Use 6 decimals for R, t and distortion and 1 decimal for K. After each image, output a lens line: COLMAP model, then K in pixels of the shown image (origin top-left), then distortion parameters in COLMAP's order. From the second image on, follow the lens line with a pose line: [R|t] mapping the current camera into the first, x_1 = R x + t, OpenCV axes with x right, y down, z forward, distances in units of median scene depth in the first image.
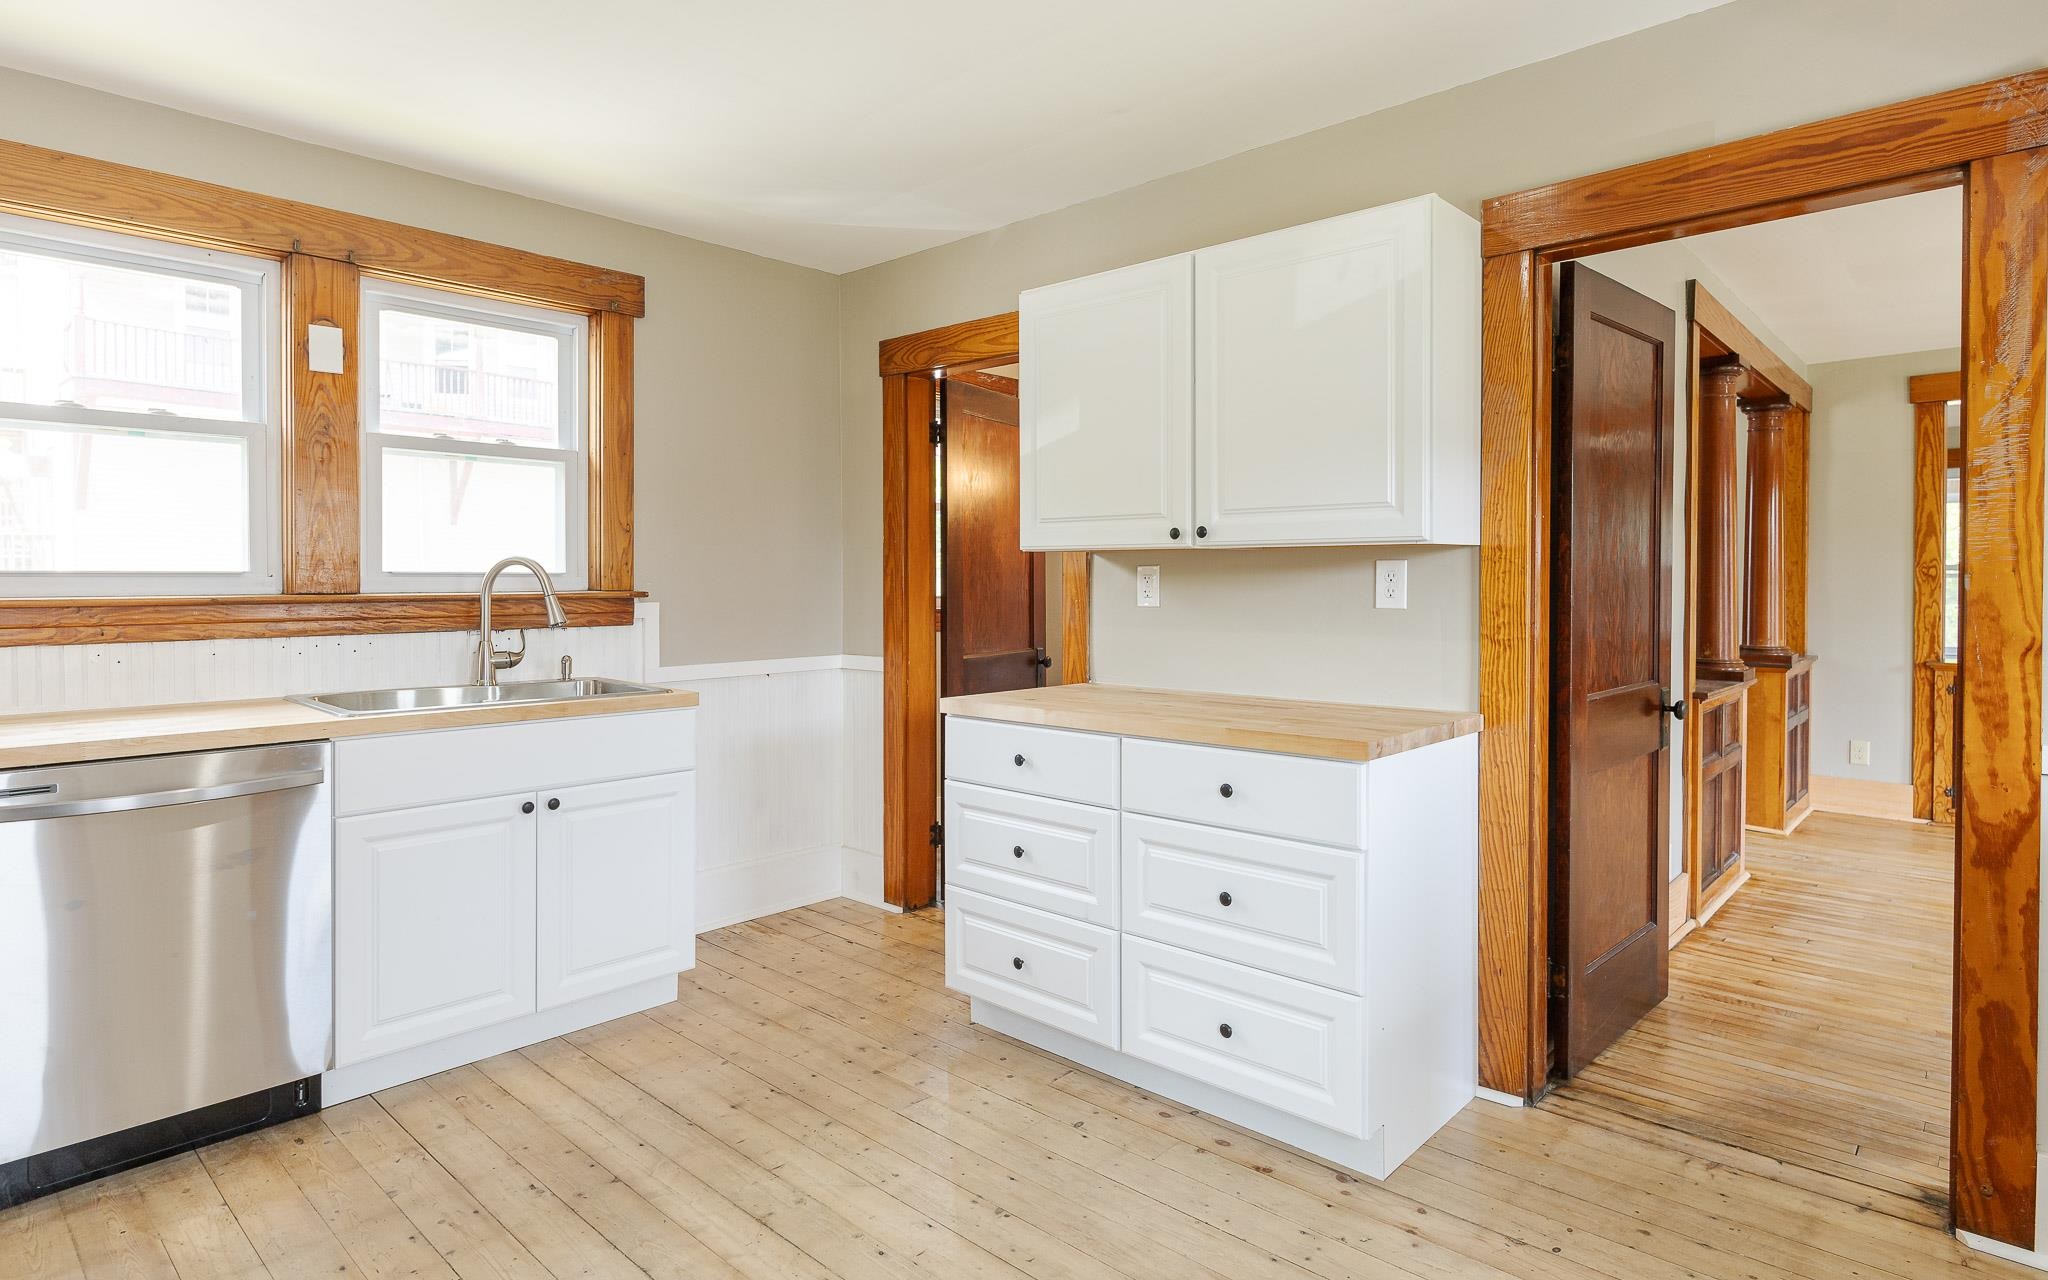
lens RADIAL K [[1129.4, 0, 988.8], [0, 1129.4, 580.8], [0, 0, 1]] dist [0.002750, 0.000232]
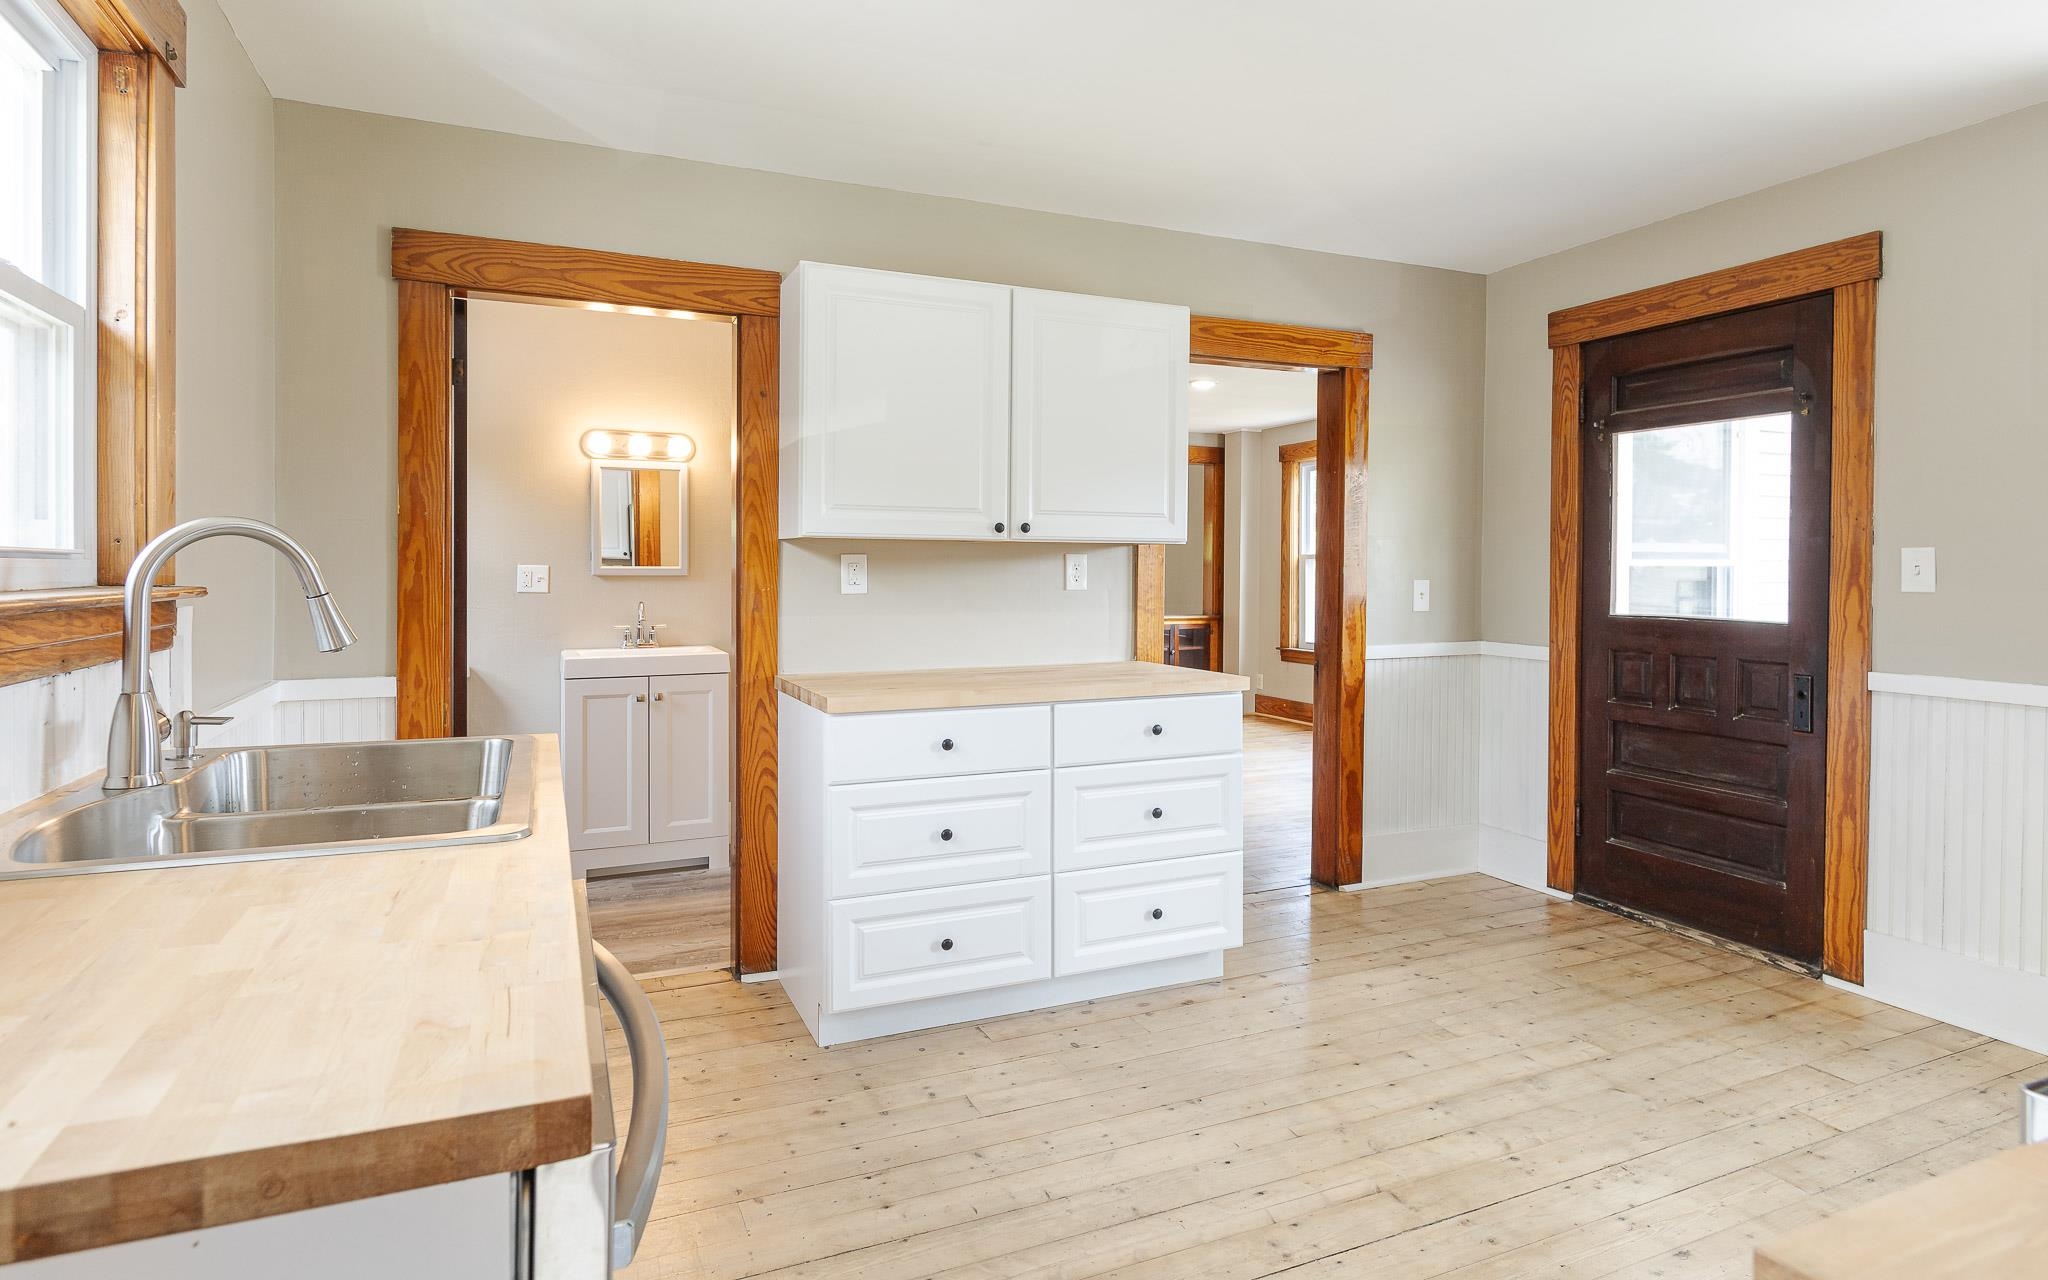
lens RADIAL K [[1099.3, 0, 1023.9], [0, 1099.3, 568.6], [0, 0, 1]] dist [0.003679, 0.000284]
pose [[0.374257, 0.002499, 0.927322, -0.926775], [-0.001014, 0.999997, -0.002286, 0.002230], [-0.927324, -0.000085, 0.374258, 0.602600]]
